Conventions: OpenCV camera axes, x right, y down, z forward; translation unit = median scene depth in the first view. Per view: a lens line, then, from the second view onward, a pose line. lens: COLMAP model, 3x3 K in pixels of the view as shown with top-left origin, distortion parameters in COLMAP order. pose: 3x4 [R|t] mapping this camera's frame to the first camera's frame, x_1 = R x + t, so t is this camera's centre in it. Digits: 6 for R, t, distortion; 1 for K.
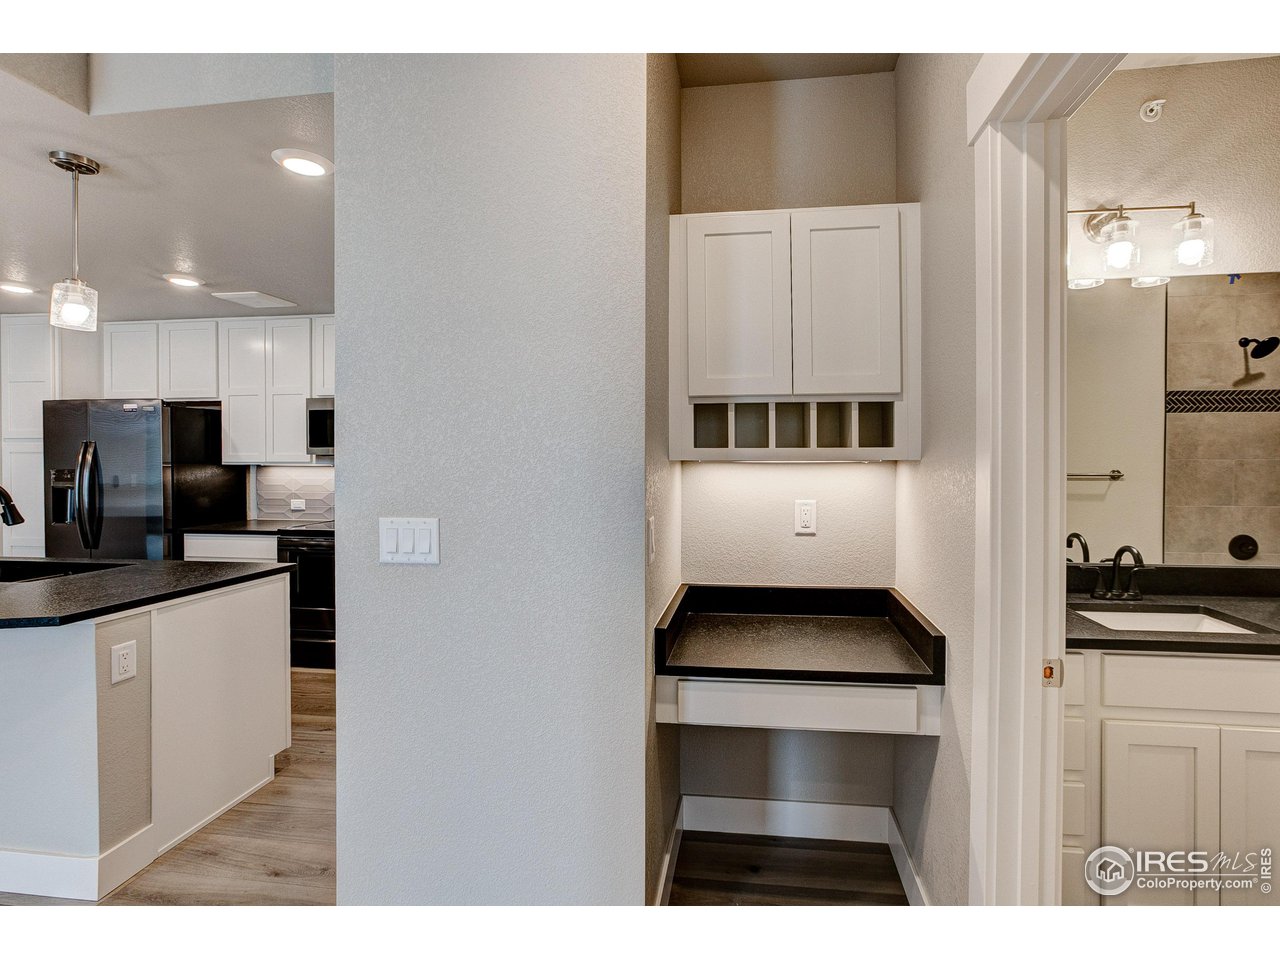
lens RADIAL K [[606.2, 0, 644.8], [0, 606.2, 450.5], [0, 0, 1]] dist [-0.011260, 0.000799]
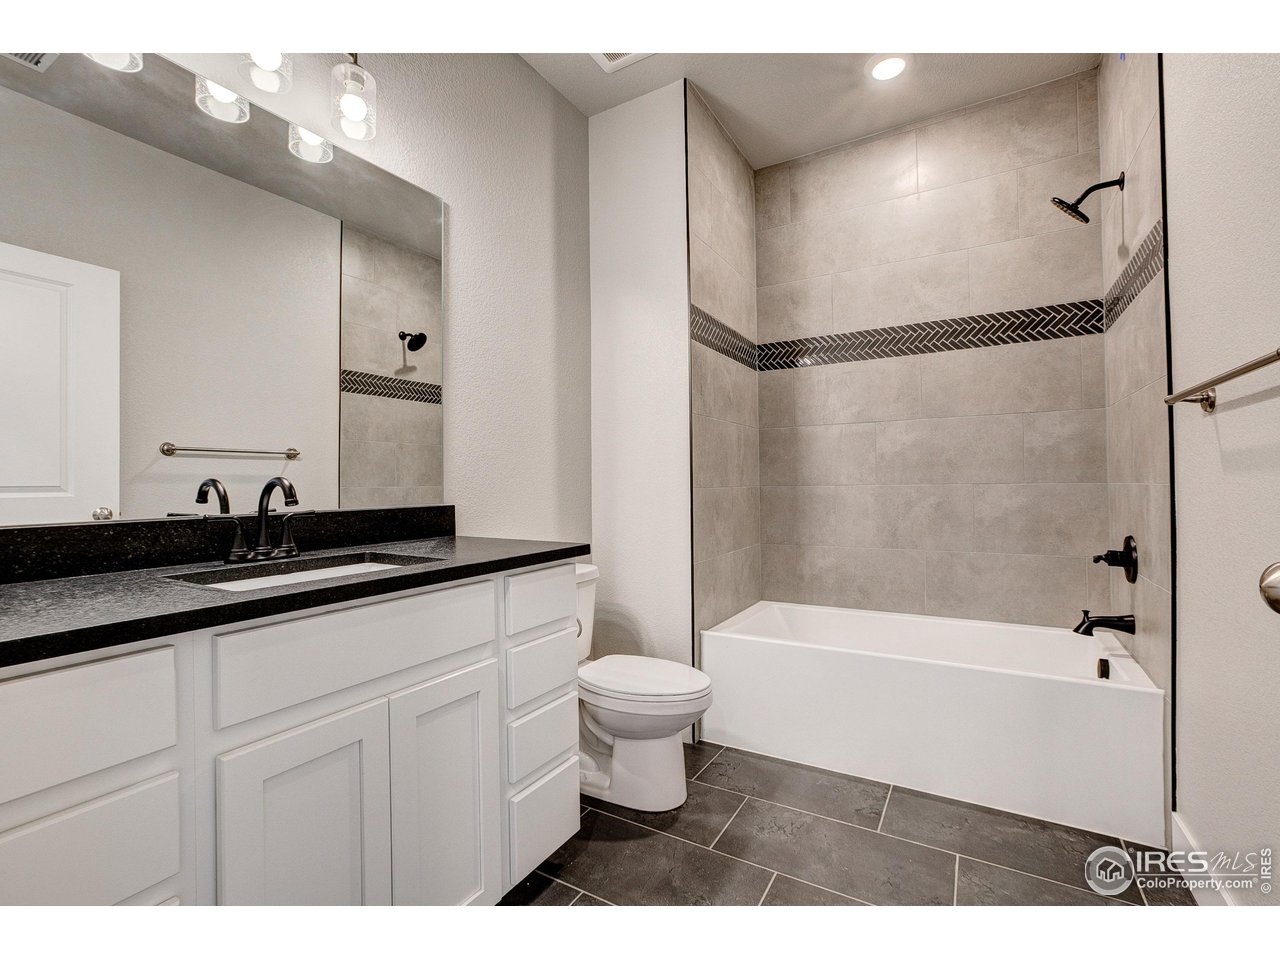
lens RADIAL K [[577.7, 0, 644.7], [0, 577.7, 474.2], [0, 0, 1]] dist [-0.019078, 0.000235]
pose [[0.375612, 0.006932, 0.926751, 0.193417], [0.016747, 0.999758, -0.014266, 0.092727], [-0.926626, 0.020879, 0.375405, 0.200135]]
